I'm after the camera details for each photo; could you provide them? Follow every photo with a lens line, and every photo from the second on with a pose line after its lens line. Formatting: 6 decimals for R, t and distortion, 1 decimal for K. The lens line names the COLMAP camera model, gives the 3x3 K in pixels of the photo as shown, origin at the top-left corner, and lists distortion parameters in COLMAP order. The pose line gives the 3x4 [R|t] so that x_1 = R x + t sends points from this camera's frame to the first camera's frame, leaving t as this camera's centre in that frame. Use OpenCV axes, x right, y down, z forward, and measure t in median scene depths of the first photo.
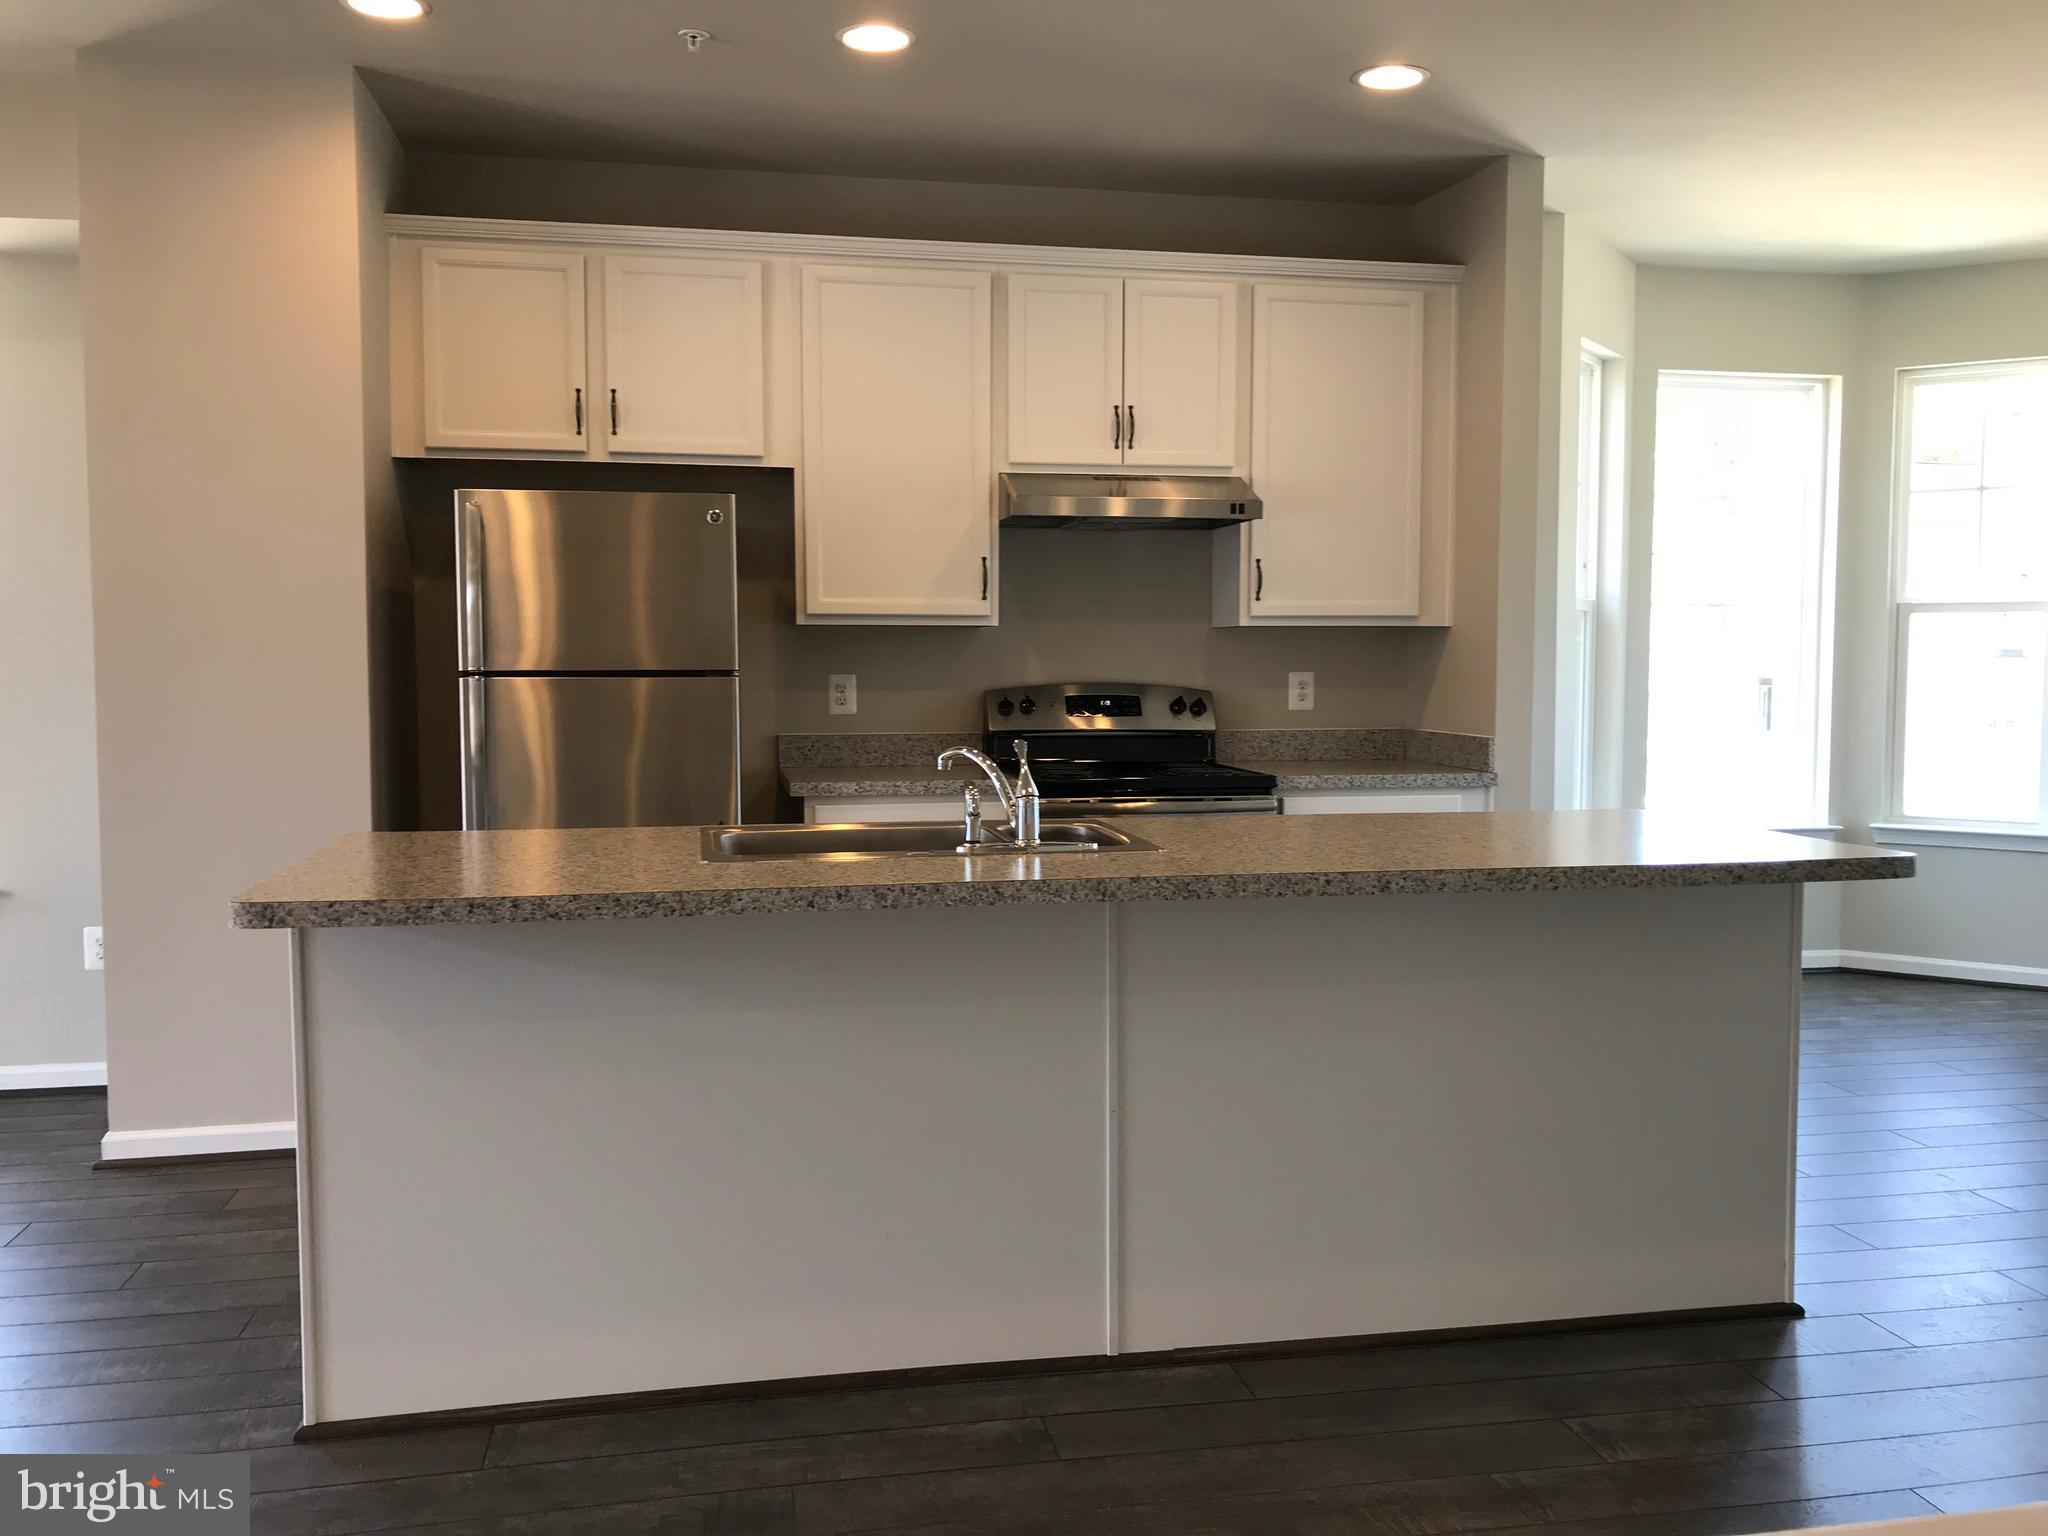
lens RADIAL K [[1687.1, 0, 1021.2], [0, 1687.1, 787.9], [0, 0, 1]] dist [0.029229, -0.049530]
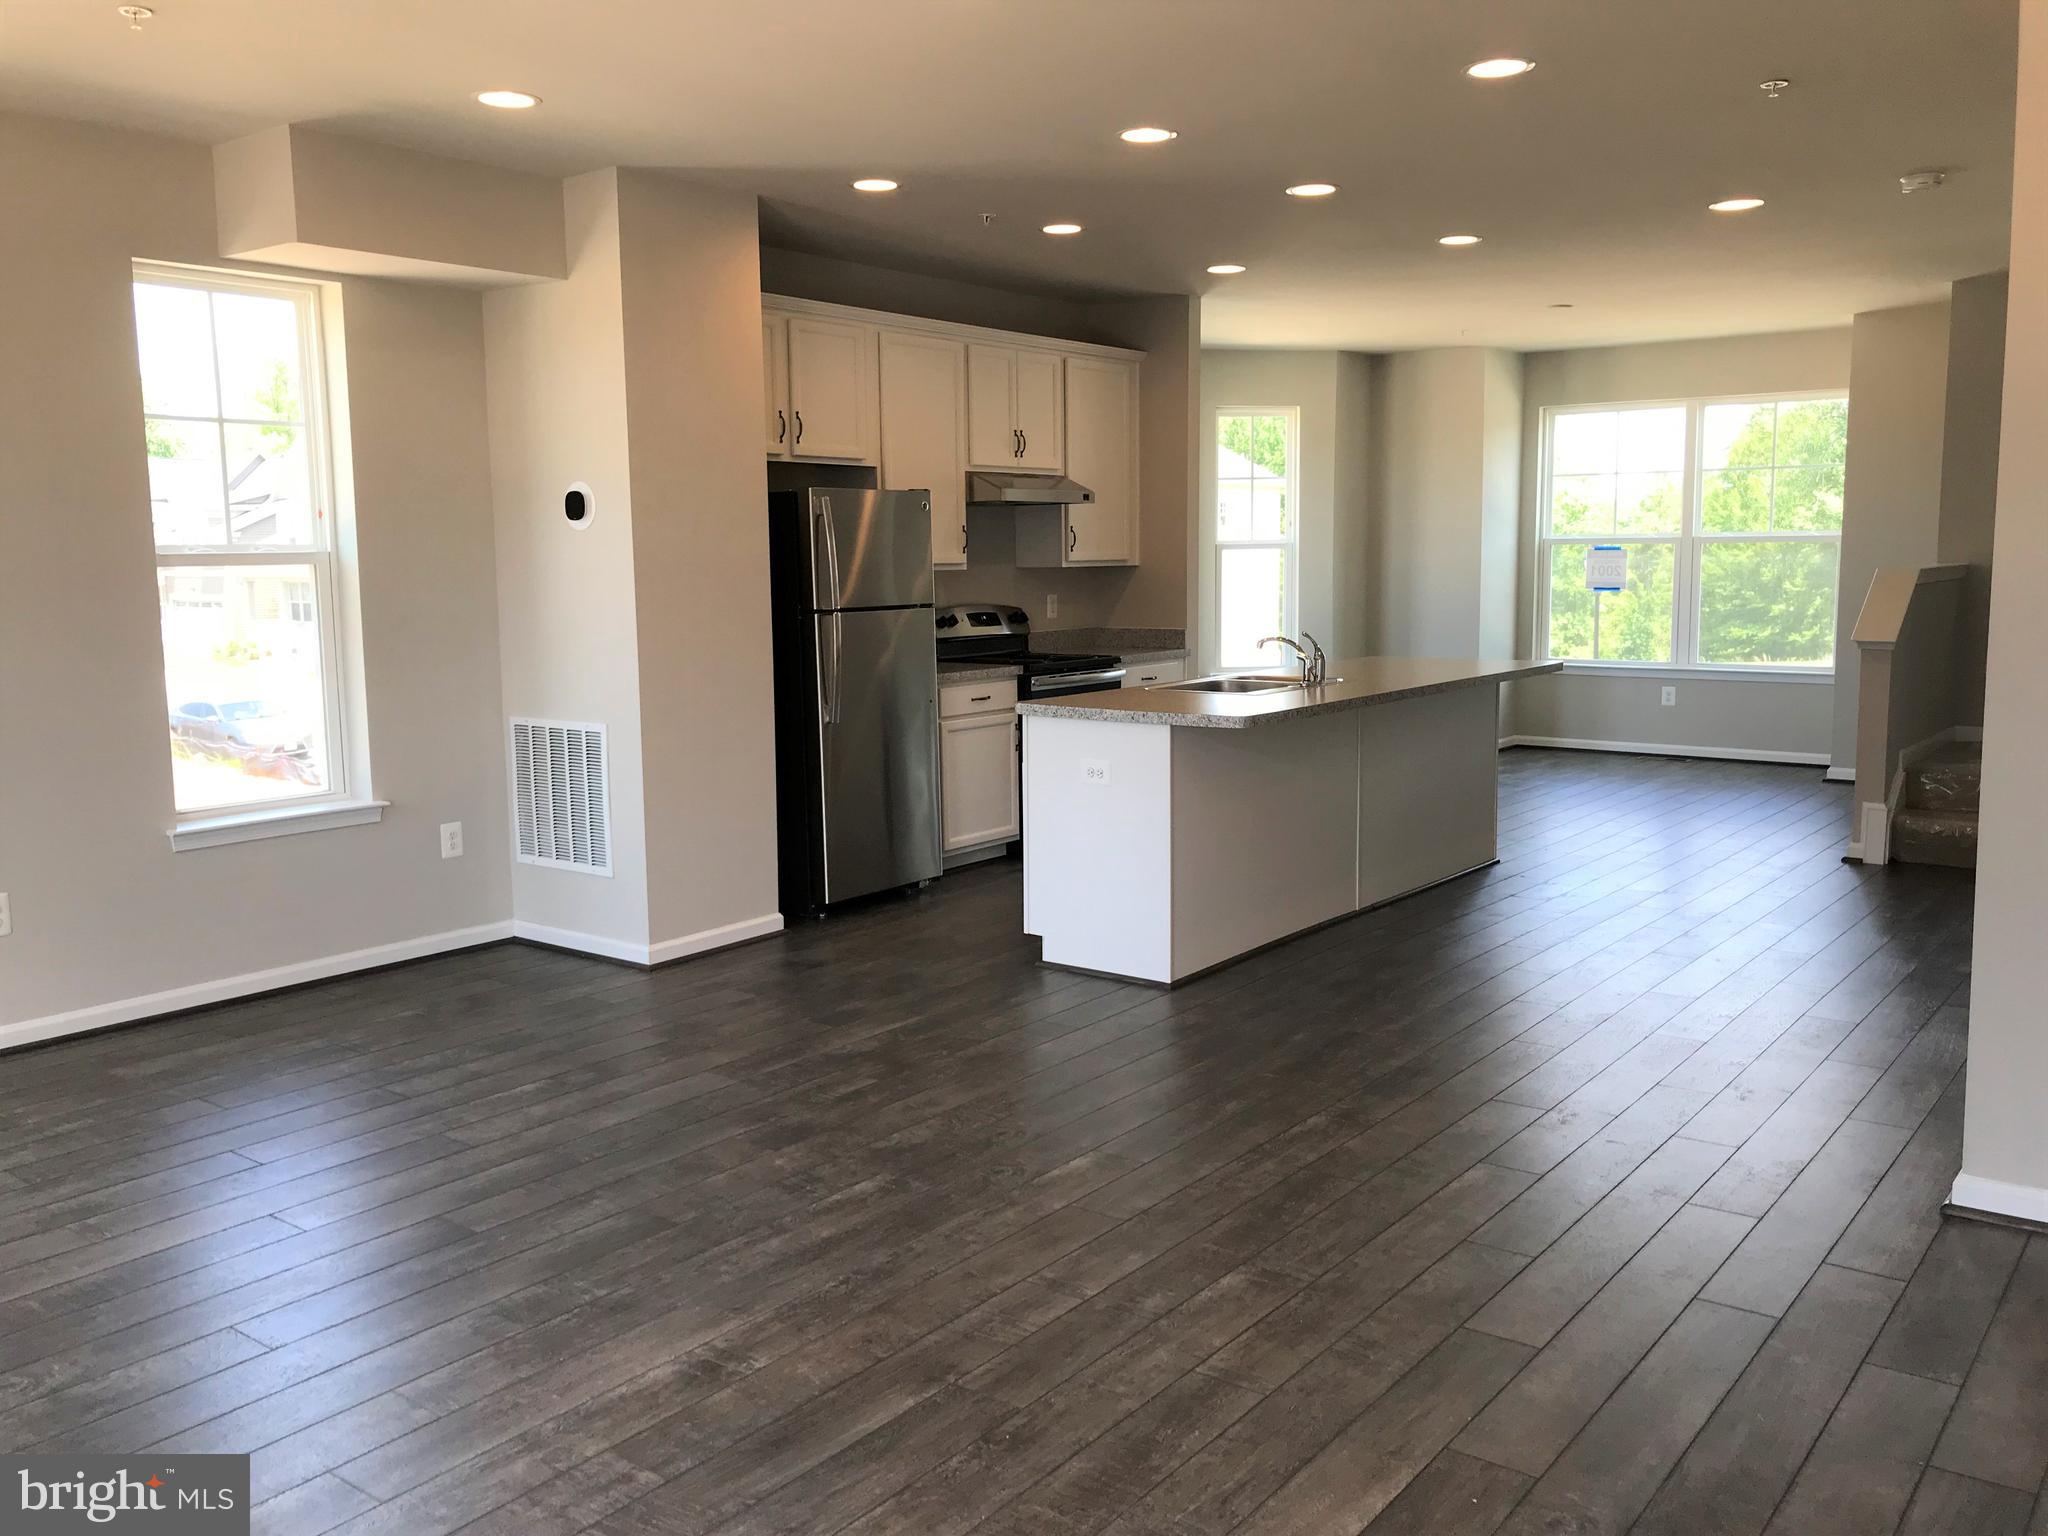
lens RADIAL K [[1687.1, 0, 1028.0], [0, 1687.1, 774.4], [0, 0, 1]] dist [0.029229, -0.049530]
pose [[0.744785, -0.099489, 0.659846, -1.012990], [0.070234, 0.995018, 0.070750, -0.014999], [-0.663598, -0.006350, 0.748062, -0.200243]]
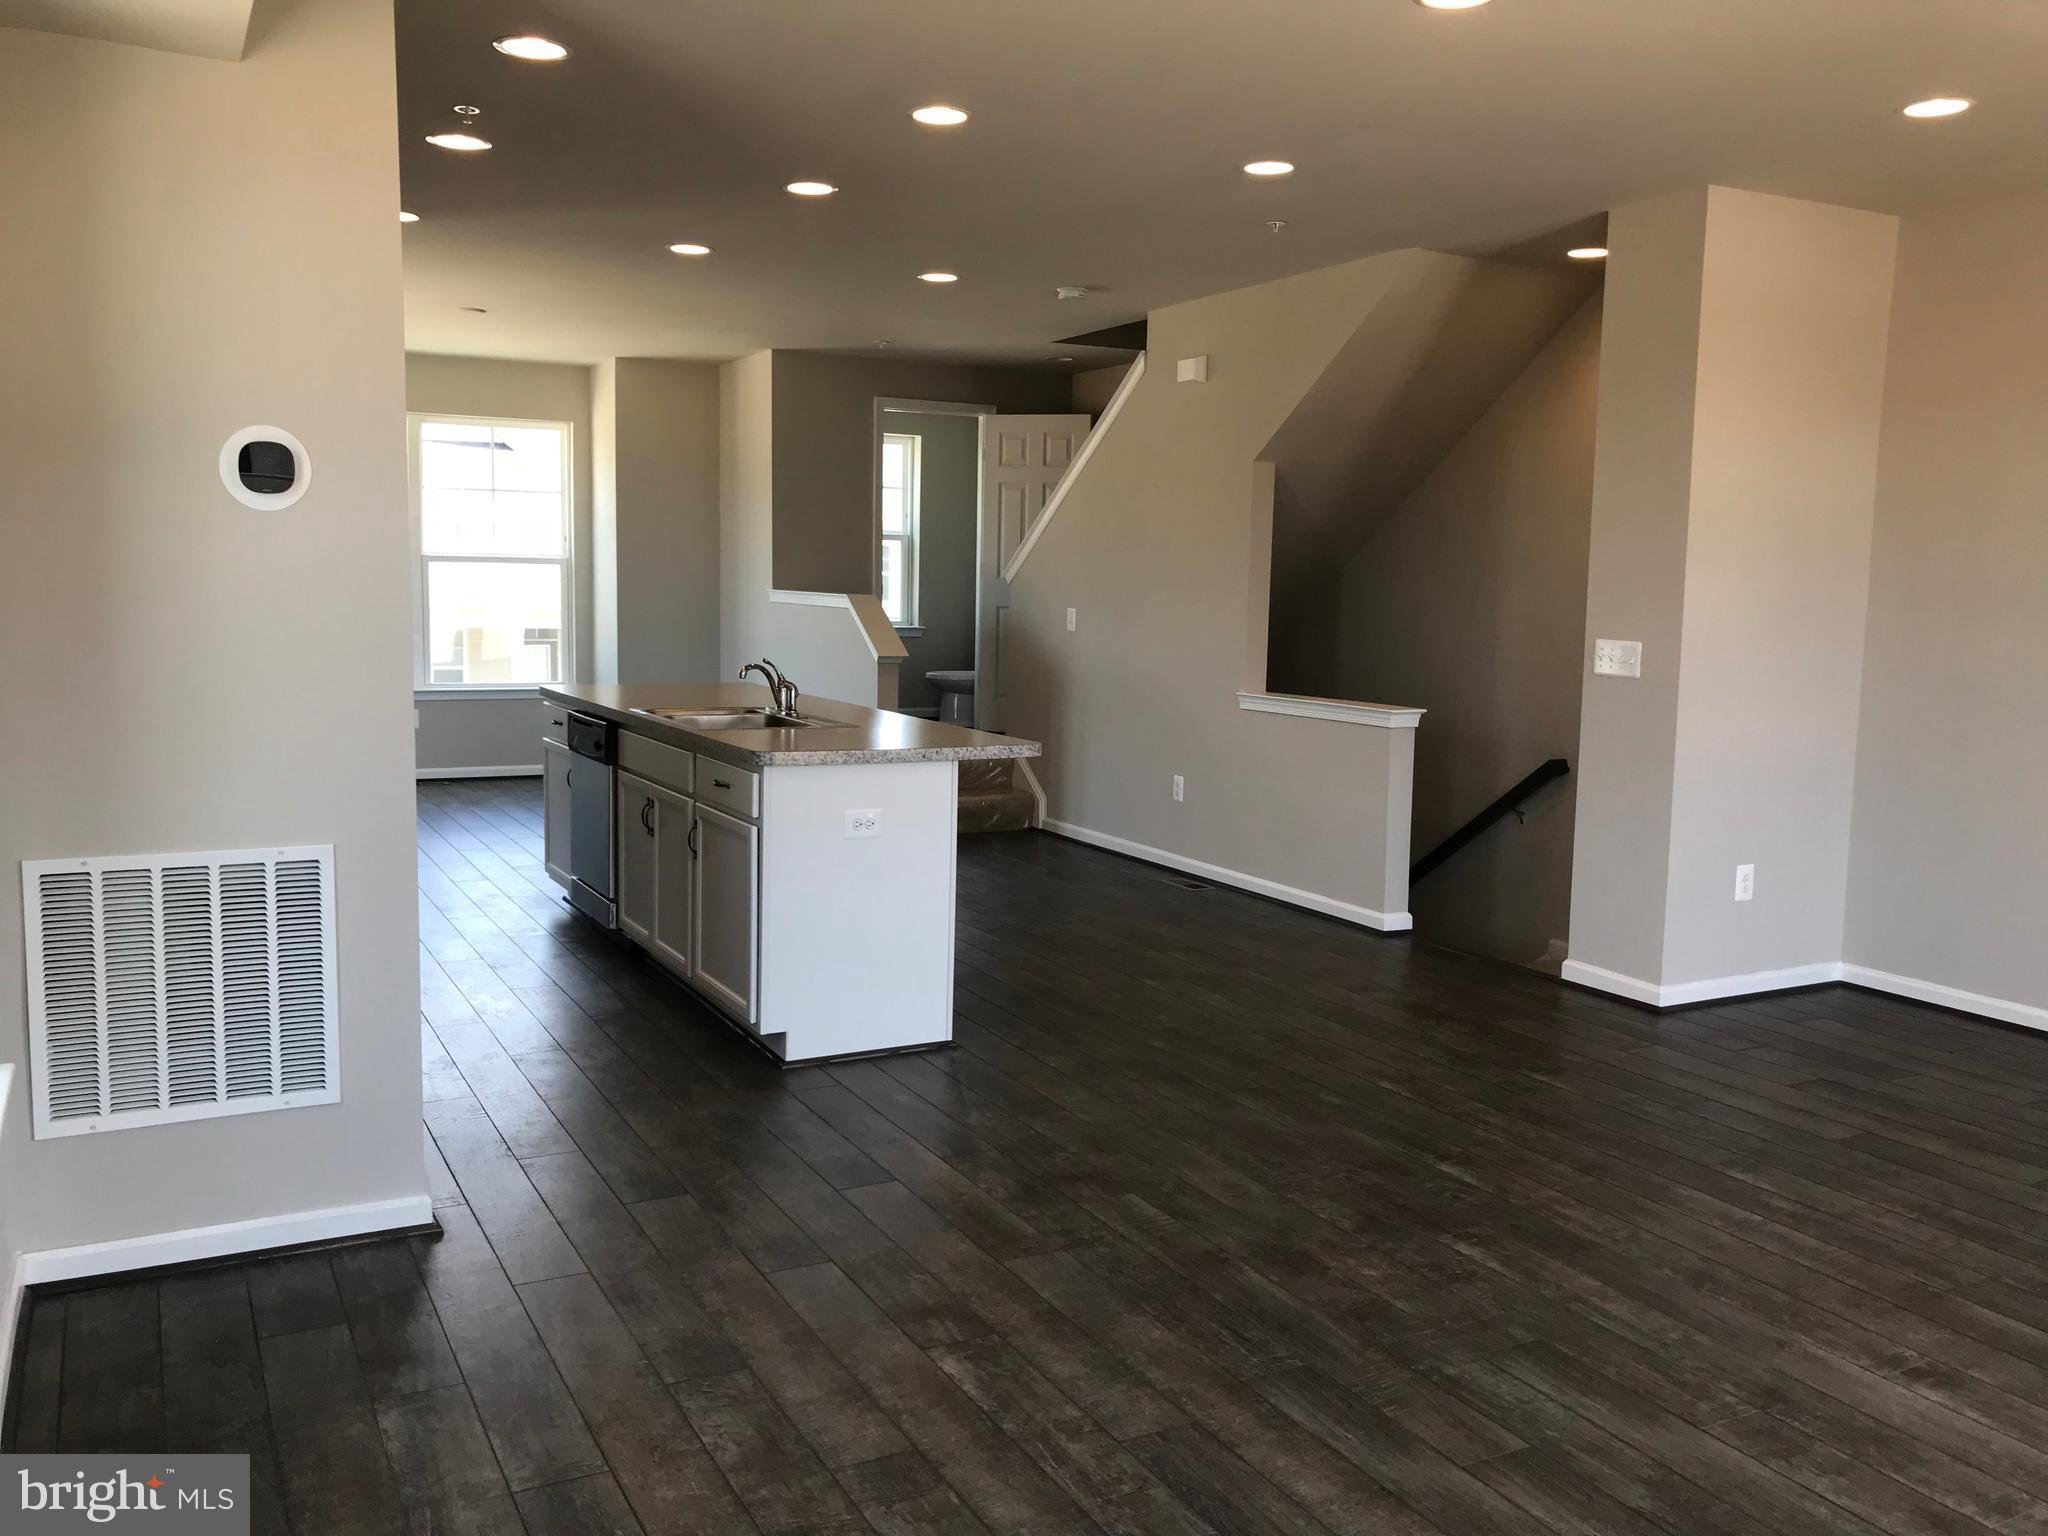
lens RADIAL K [[1687.1, 0, 1032.8], [0, 1687.1, 765.5], [0, 0, 1]] dist [0.029229, -0.049530]
pose [[-0.301901, -0.115626, 0.946302, -1.264032], [0.060342, 0.988310, 0.140009, -0.134783], [-0.951428, 0.099371, -0.291394, 1.240024]]
